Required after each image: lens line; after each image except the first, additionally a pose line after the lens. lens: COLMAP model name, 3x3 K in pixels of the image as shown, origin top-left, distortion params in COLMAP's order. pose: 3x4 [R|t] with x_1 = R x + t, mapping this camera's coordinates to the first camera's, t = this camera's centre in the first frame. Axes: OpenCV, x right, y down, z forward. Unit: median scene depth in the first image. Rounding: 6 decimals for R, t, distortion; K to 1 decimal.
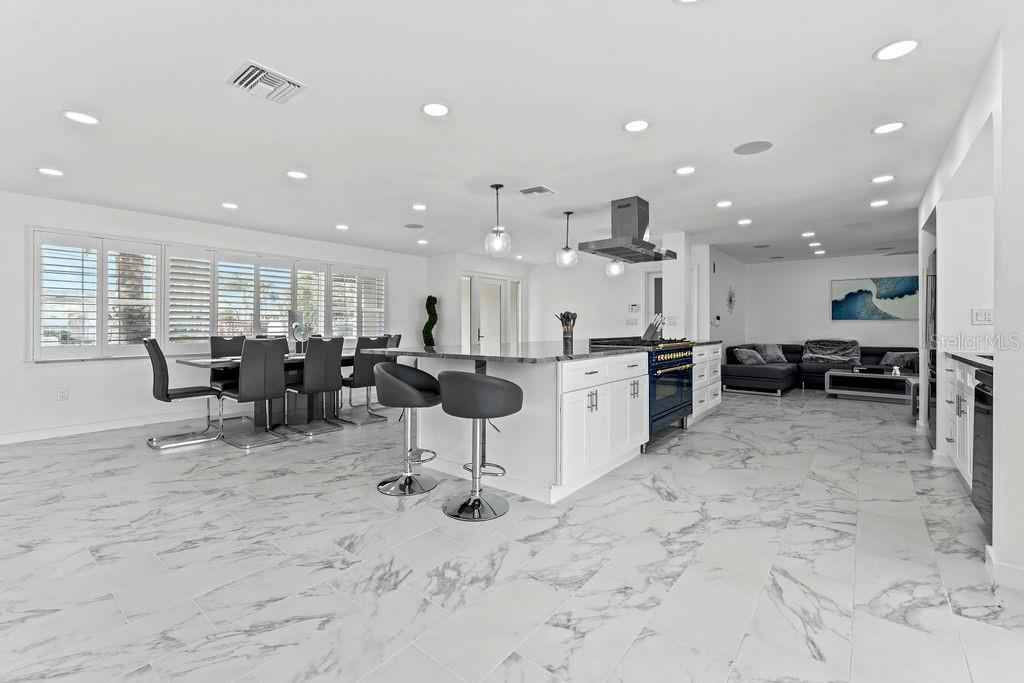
lens RADIAL K [[442.0, 0, 510.9], [0, 442.0, 325.6], [0, 0, 1]] dist [-0.002626, -0.000008]
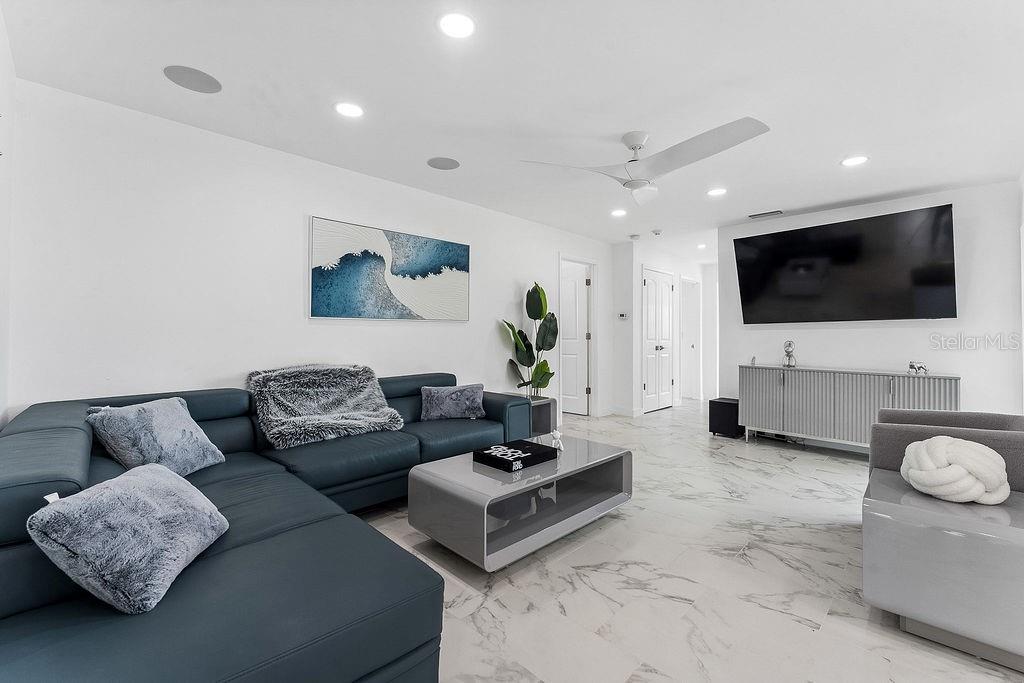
lens RADIAL K [[432.7, 0, 511.9], [0, 432.7, 322.4], [0, 0, 1]] dist [-0.001650, 0.000217]
pose [[0.103069, 0.023495, 0.994397, 0.732535], [-0.005294, 0.999720, -0.023072, 0.000409], [-0.994660, -0.002887, 0.103165, 1.576934]]
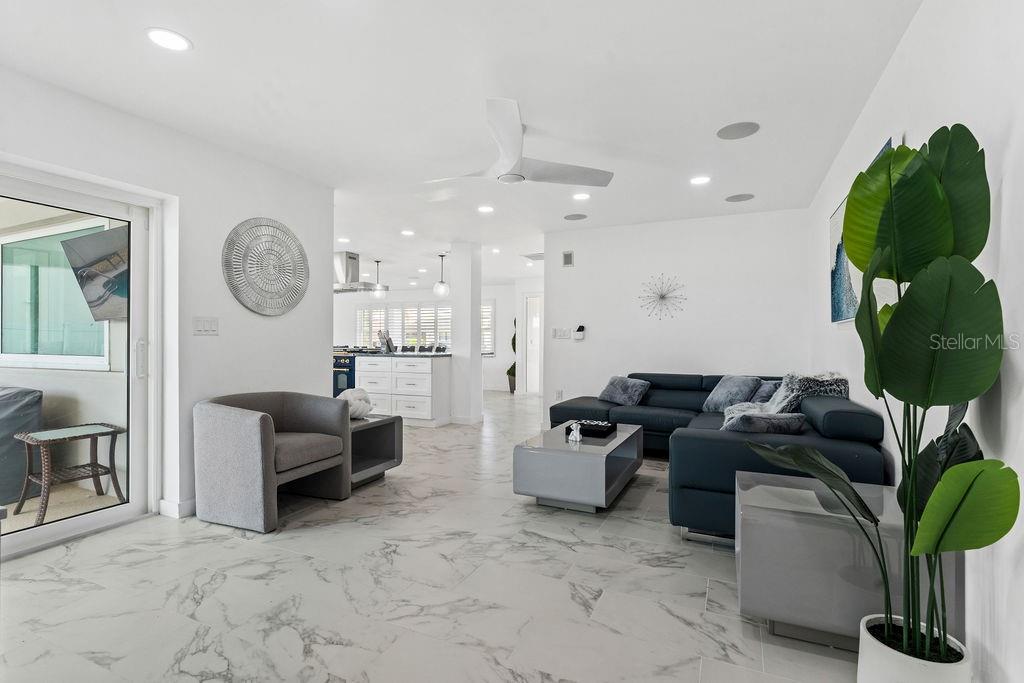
lens RADIAL K [[479.1, 0, 512.0], [0, 479.1, 341.5], [0, 0, 1]] dist [-0.000332, -0.000031]
pose [[0.242628, -0.004315, -0.970110, 2.132754], [0.000161, 0.999990, -0.004407, 0.010782], [0.970119, 0.000913, 0.242626, 1.278660]]
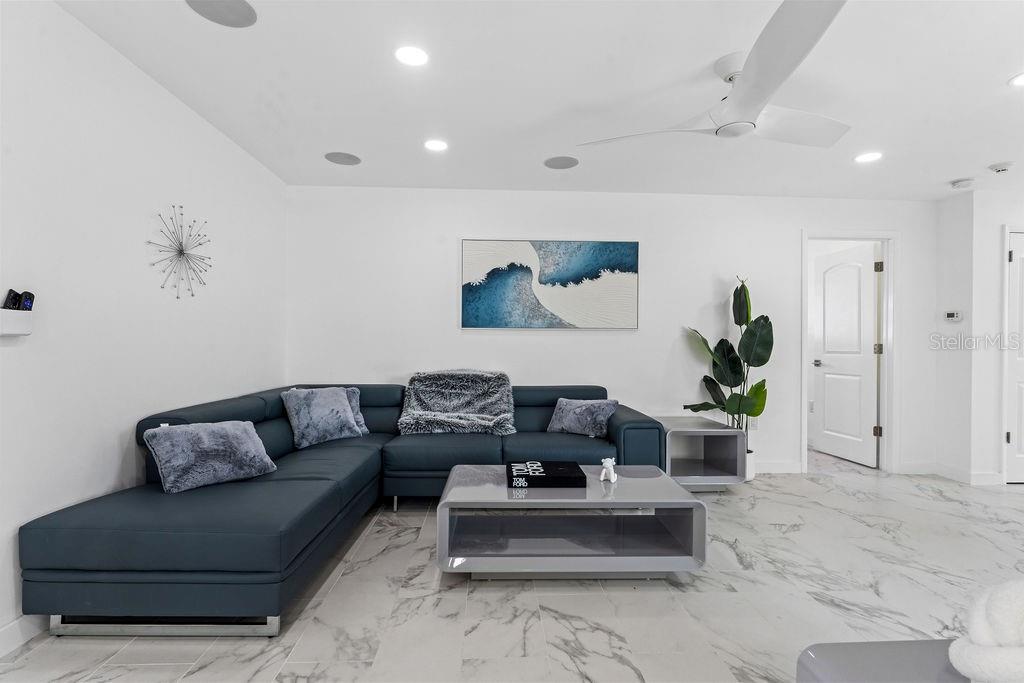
lens RADIAL K [[477.7, 0, 512.0], [0, 477.7, 341.5], [0, 0, 1]] dist [0.000436, 0.000232]
pose [[0.750186, 0.005718, 0.661202, 0.896433], [-0.007486, 0.999972, -0.000155, 0.001734], [-0.661184, -0.004834, 0.750208, 1.214376]]
